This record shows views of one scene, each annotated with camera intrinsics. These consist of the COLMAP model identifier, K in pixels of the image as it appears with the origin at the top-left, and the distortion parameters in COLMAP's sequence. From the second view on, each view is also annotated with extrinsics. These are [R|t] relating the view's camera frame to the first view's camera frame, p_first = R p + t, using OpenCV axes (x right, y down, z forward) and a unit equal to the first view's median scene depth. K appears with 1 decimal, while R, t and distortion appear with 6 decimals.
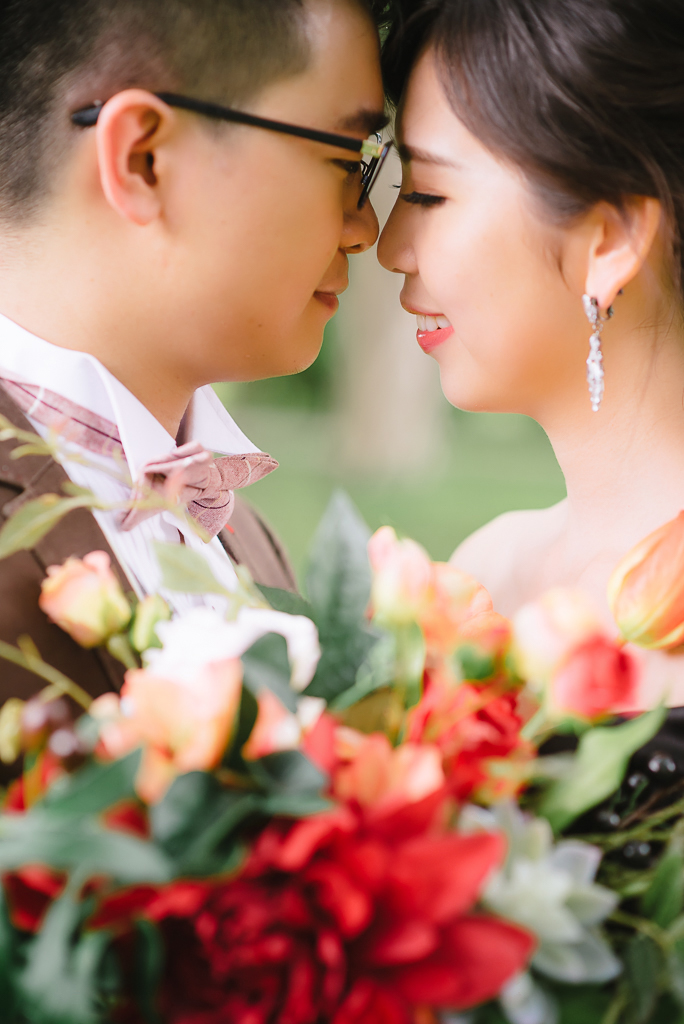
lens RADIAL K [[2499.6, 0, 342.0], [0, 2499.6, 512.0], [0, 0, 1]] dist [0.770731, 0.173336]
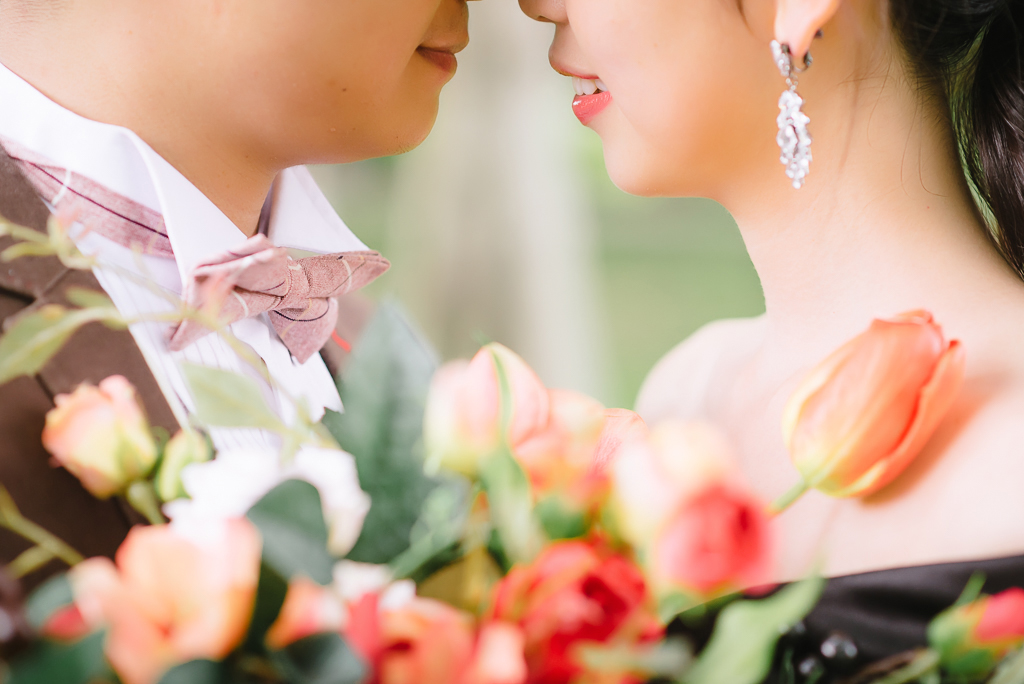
lens RADIAL K [[2499.6, 0, 512.0], [0, 2499.6, 342.0], [0, 0, 1]] dist [0.770731, 0.173336]
pose [[0.983035, -0.008118, -0.183236, 0.166464], [0.008948, 0.999953, 0.003707, 0.003063], [0.183197, -0.005283, 0.983062, 0.230275]]
